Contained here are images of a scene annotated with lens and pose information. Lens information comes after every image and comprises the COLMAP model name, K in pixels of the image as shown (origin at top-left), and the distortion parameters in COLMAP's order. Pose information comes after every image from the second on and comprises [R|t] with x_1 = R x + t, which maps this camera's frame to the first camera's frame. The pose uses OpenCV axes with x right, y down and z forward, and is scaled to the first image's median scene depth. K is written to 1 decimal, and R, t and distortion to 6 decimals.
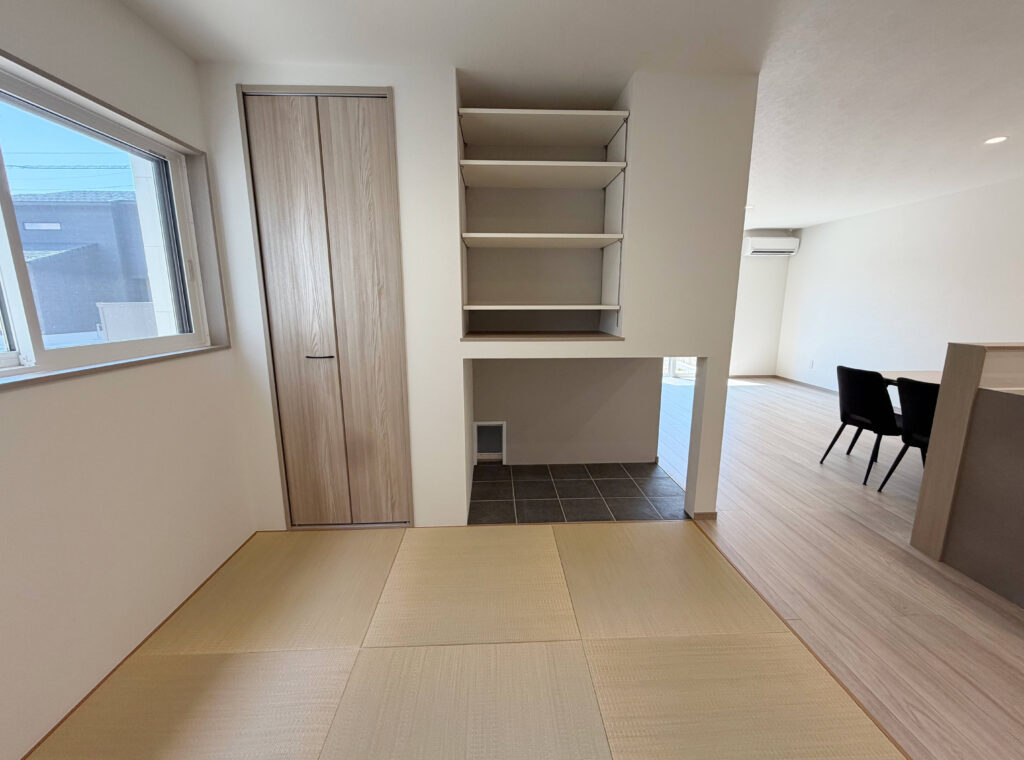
lens RADIAL K [[410.2, 0, 509.1], [0, 410.2, 383.5], [0, 0, 1]] dist [0.000776, 0.000612]
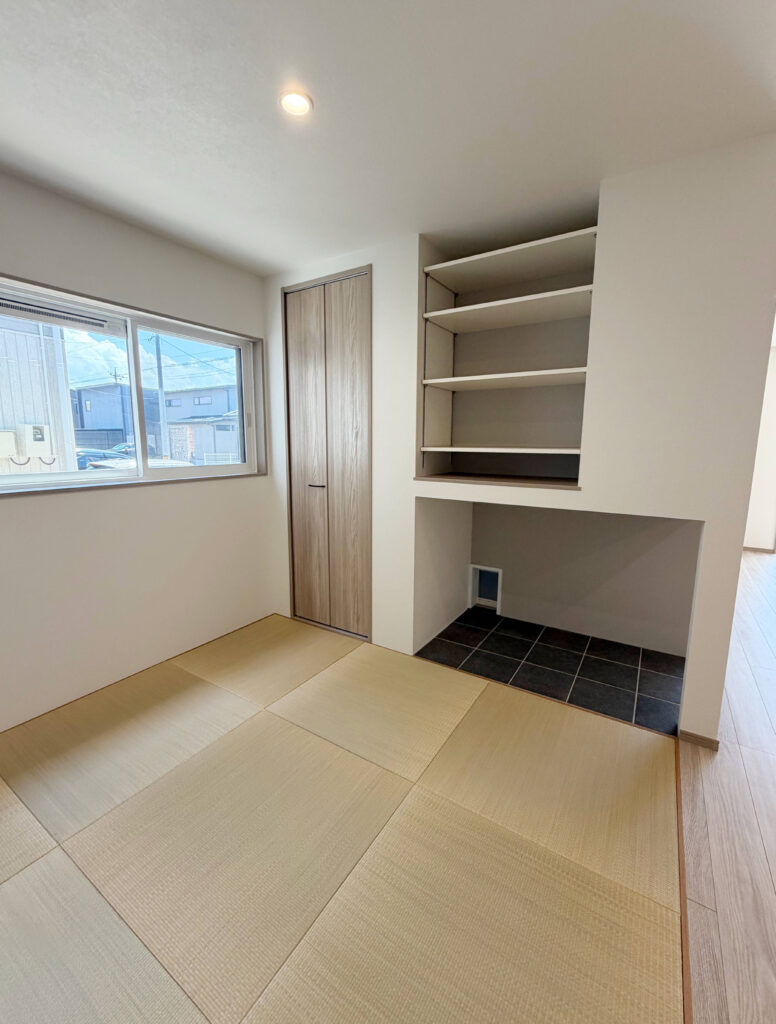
lens RADIAL K [[423.0, 0, 394.2], [0, 423.0, 511.0], [0, 0, 1]] dist [0.004512, 0.000601]
pose [[0.822887, 0.098485, -0.559605, 0.459828], [-0.120144, 0.992755, -0.001954, -0.013609], [0.555358, 0.068841, 0.828757, 0.058297]]
